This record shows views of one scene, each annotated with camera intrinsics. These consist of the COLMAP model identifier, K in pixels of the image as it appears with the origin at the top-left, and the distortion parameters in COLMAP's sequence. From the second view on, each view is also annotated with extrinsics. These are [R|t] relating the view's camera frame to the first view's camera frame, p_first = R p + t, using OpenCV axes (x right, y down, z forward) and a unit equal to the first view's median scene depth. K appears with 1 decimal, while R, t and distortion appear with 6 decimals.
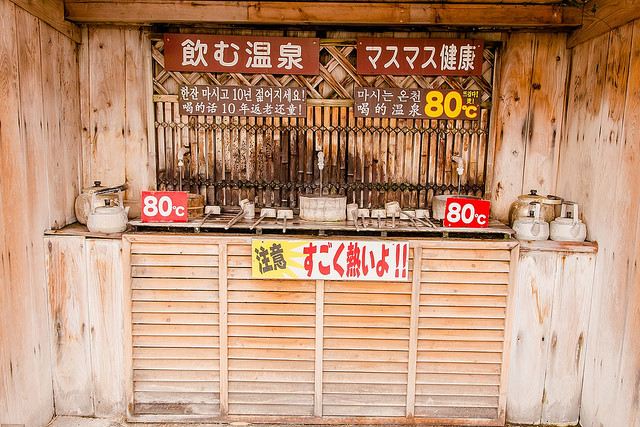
lens RADIAL K [[480.0, 0, 319.1], [0, 480.0, 214.0], [0, 0, 1]] dist [-0.000500, 0.004921]
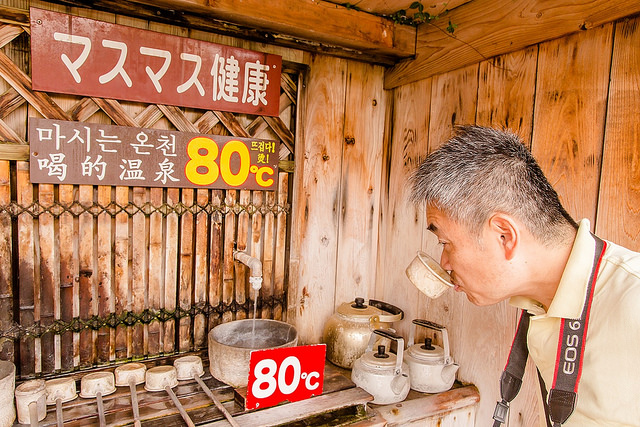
lens RADIAL K [[480.0, 0, 316.4], [0, 480.0, 214.2], [0, 0, 1]] dist [-0.000500, 0.004921]
pose [[0.842090, -0.023280, 0.538834, 0.056064], [0.078175, 0.993786, -0.079235, -0.117265], [-0.533641, 0.108847, 0.838677, 0.486404]]
